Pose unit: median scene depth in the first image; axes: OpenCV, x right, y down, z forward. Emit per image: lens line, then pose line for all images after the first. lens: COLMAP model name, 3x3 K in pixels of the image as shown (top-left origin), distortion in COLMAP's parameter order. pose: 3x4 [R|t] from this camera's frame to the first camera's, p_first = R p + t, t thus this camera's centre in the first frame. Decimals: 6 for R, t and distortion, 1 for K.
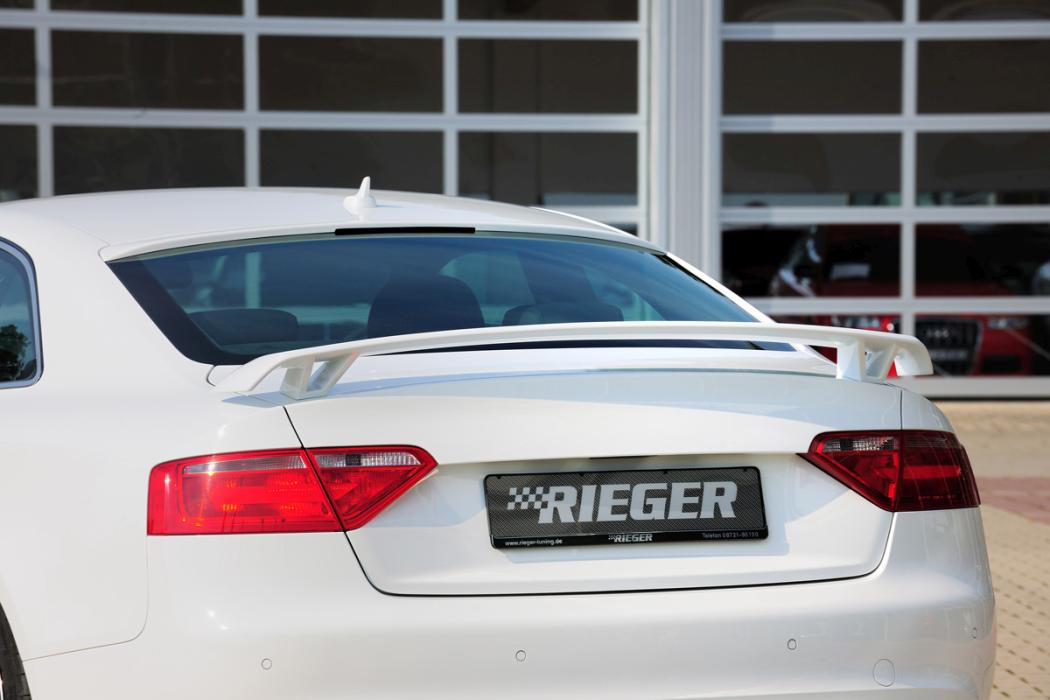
lens RADIAL K [[5386.0, 0, 525.0], [0, 5386.0, 350.0], [0, 0, 1]] dist [1.936200, 1.749317]
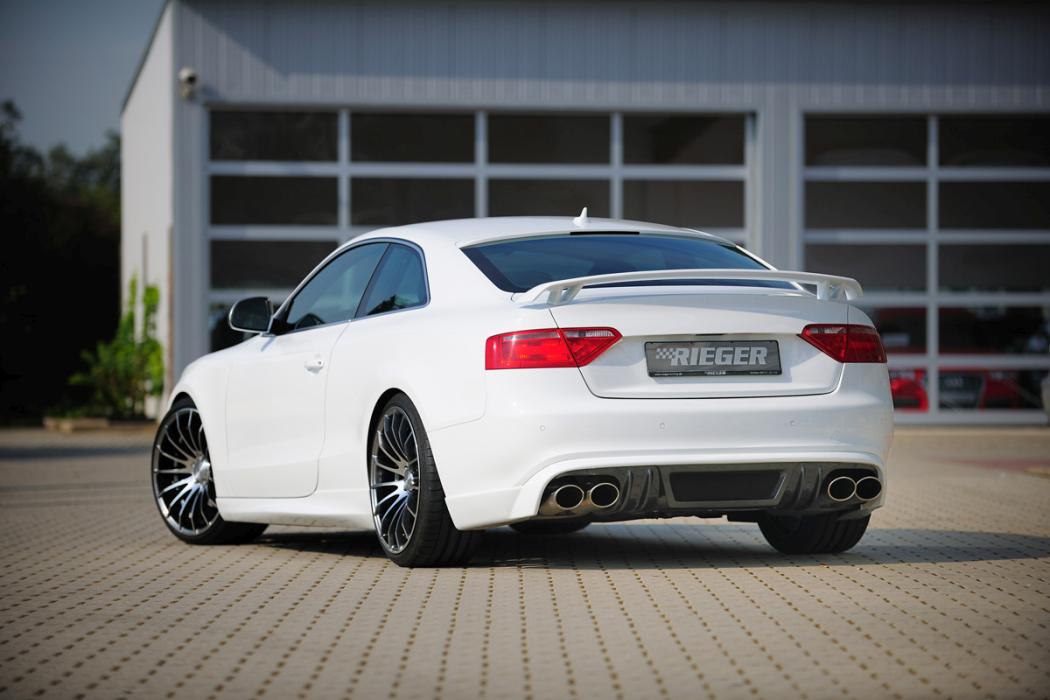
lens RADIAL K [[3405.3, 0, 525.0], [0, 3405.3, 350.0], [0, 0, 1]] dist [0.323853, 1.911179]
pose [[0.999129, -0.002169, -0.041676, 0.001113], [0.001994, 0.999989, -0.004231, 0.031314], [0.041685, 0.004144, 0.999122, -0.313672]]
